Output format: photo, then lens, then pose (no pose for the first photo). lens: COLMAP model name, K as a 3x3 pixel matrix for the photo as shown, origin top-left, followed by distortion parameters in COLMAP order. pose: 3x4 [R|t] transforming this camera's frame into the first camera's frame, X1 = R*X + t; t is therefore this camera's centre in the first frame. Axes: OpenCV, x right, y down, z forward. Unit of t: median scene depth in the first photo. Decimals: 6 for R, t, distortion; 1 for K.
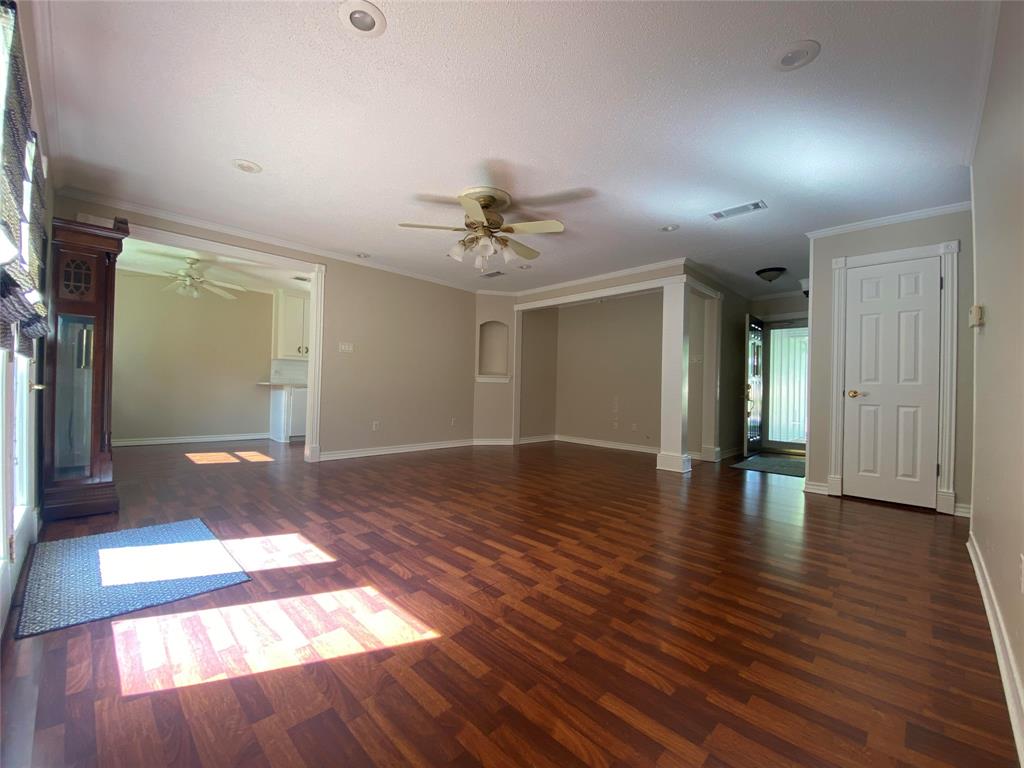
lens RADIAL K [[420.8, 0, 509.0], [0, 420.8, 384.8], [0, 0, 1]] dist [0.021095, -0.018207]
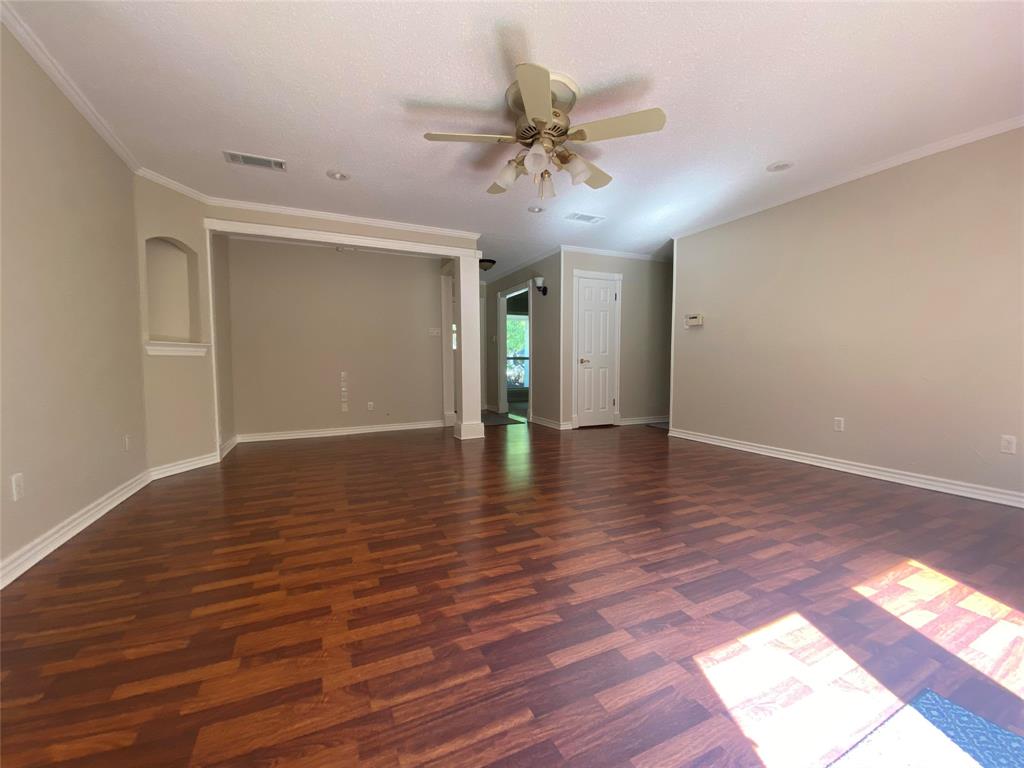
lens RADIAL K [[420.8, 0, 509.0], [0, 420.8, 384.8], [0, 0, 1]] dist [0.021095, -0.018207]
pose [[0.327672, -0.074857, 0.941821, -1.022417], [0.006962, 0.997021, 0.076822, -0.016814], [-0.944766, -0.018616, 0.327217, 1.057879]]
